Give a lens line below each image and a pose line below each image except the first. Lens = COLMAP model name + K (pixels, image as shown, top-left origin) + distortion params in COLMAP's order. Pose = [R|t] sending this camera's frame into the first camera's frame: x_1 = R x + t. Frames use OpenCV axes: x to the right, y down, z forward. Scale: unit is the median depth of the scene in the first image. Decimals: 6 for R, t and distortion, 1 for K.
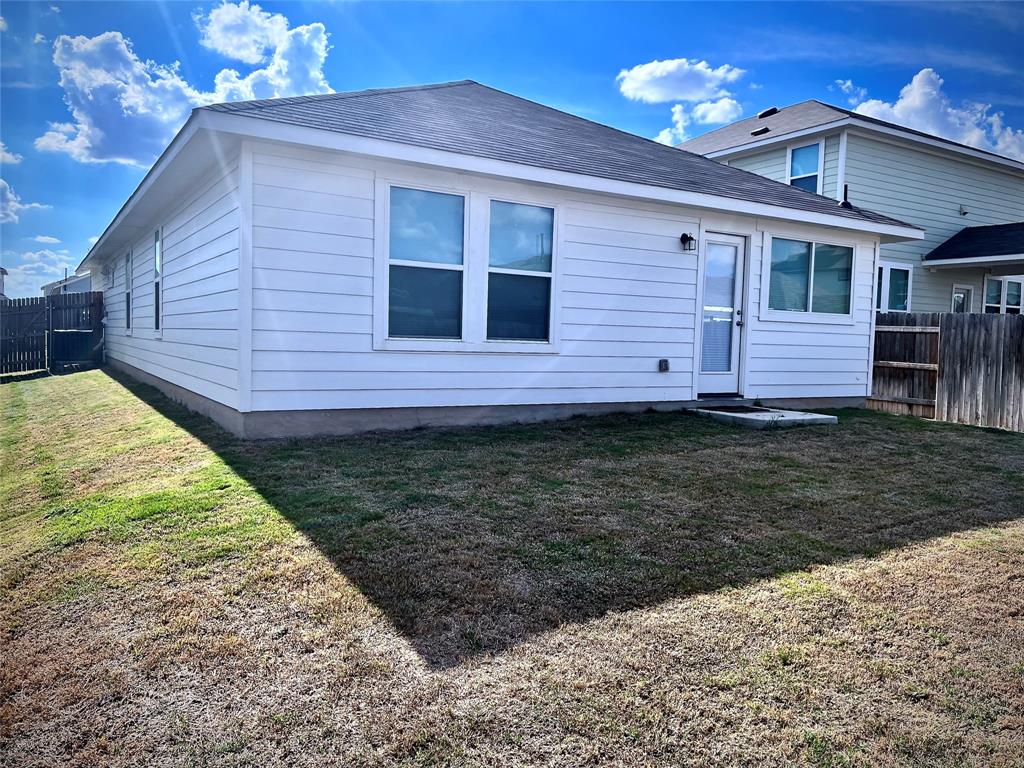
lens RADIAL K [[765.8, 0, 504.3], [0, 765.8, 381.6], [0, 0, 1]] dist [0.032012, -0.020561]
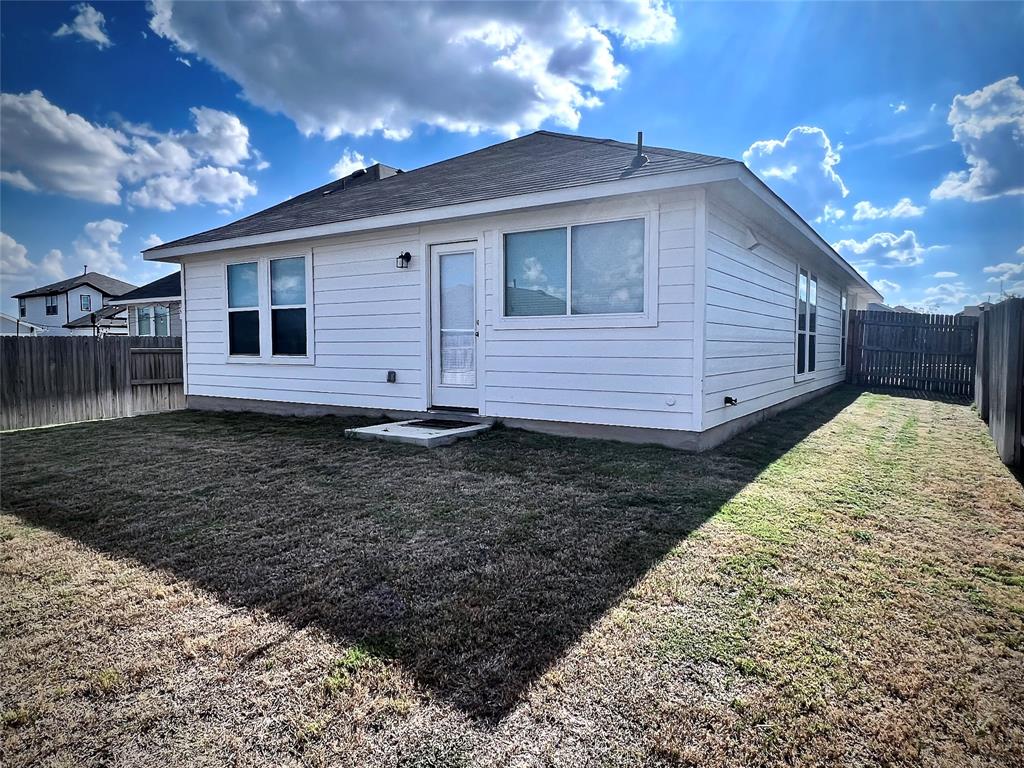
lens RADIAL K [[643.5, 0, 519.0], [0, 643.5, 383.7], [0, 0, 1]] dist [-0.007068, 0.000231]
pose [[0.441208, 0.024517, -0.897070, 1.117476], [-0.040052, 0.999169, 0.007608, -0.025620], [0.896511, 0.032573, 0.441823, 0.766490]]
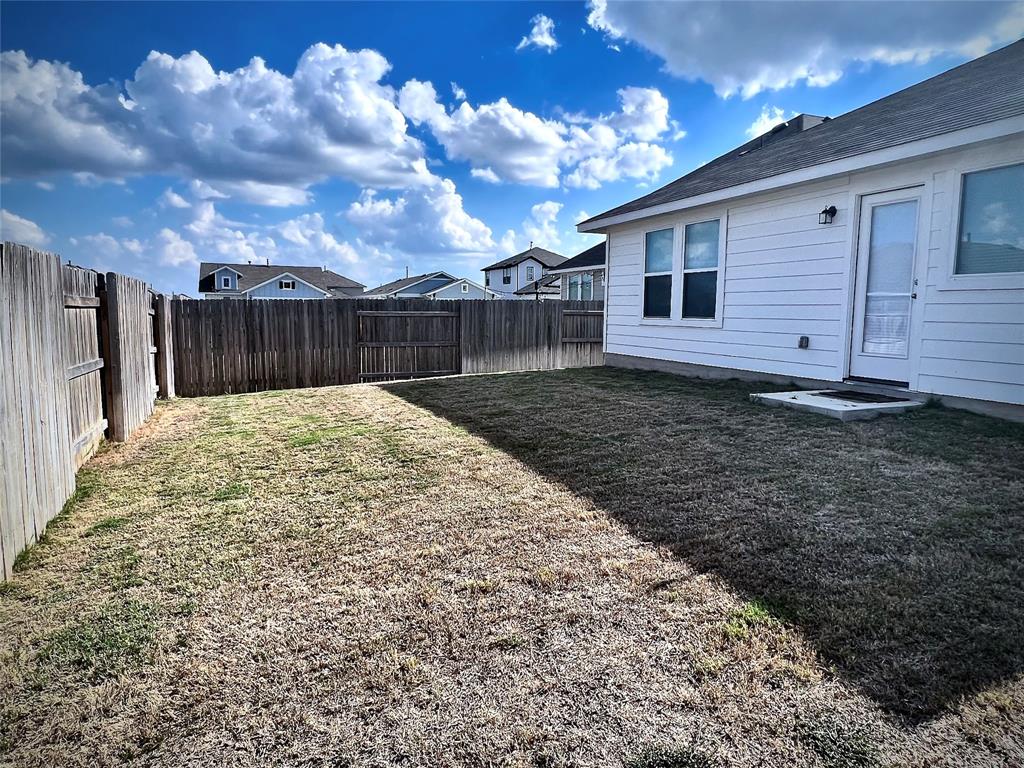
lens RADIAL K [[643.5, 0, 519.0], [0, 643.5, 384.5], [0, 0, 1]] dist [-0.007068, 0.000231]
pose [[-0.146702, 0.082839, -0.985706, 1.123232], [-0.074041, 0.992772, 0.094453, -0.018116], [0.986406, 0.086839, -0.139508, 0.757069]]
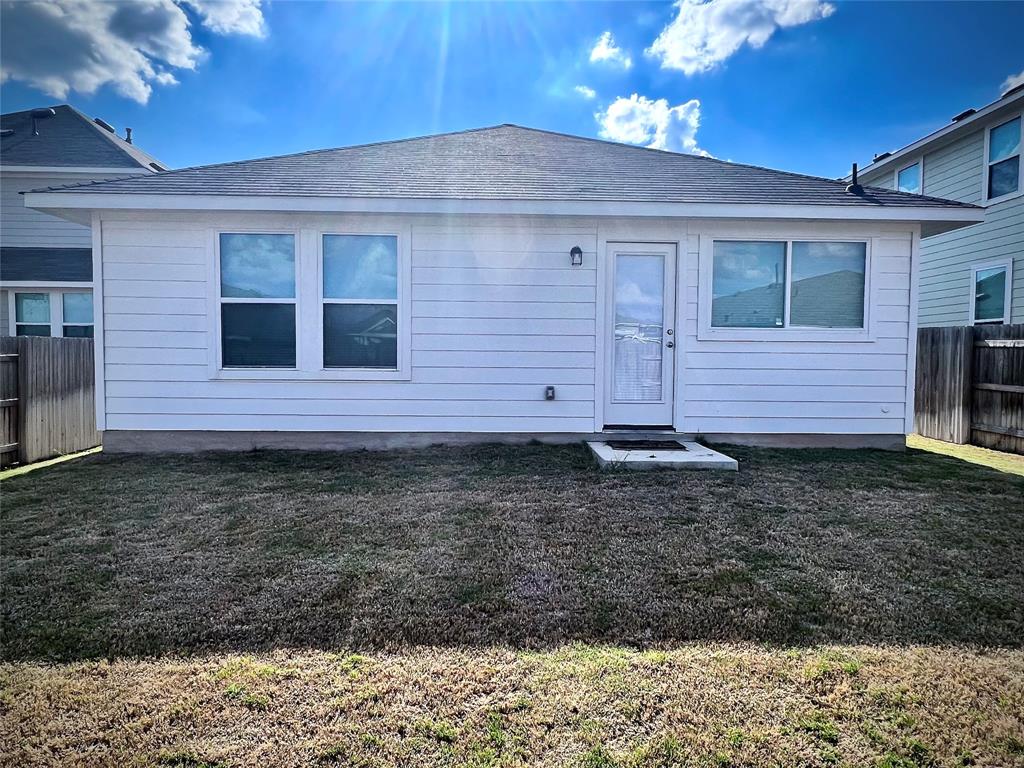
lens RADIAL K [[643.5, 0, 514.7], [0, 643.5, 381.0], [0, 0, 1]] dist [-0.007068, 0.000231]
pose [[0.872066, -0.000256, -0.489388, 0.550222], [-0.012295, 0.999673, -0.022432, -0.018195], [0.489234, 0.025579, 0.871778, 0.317096]]
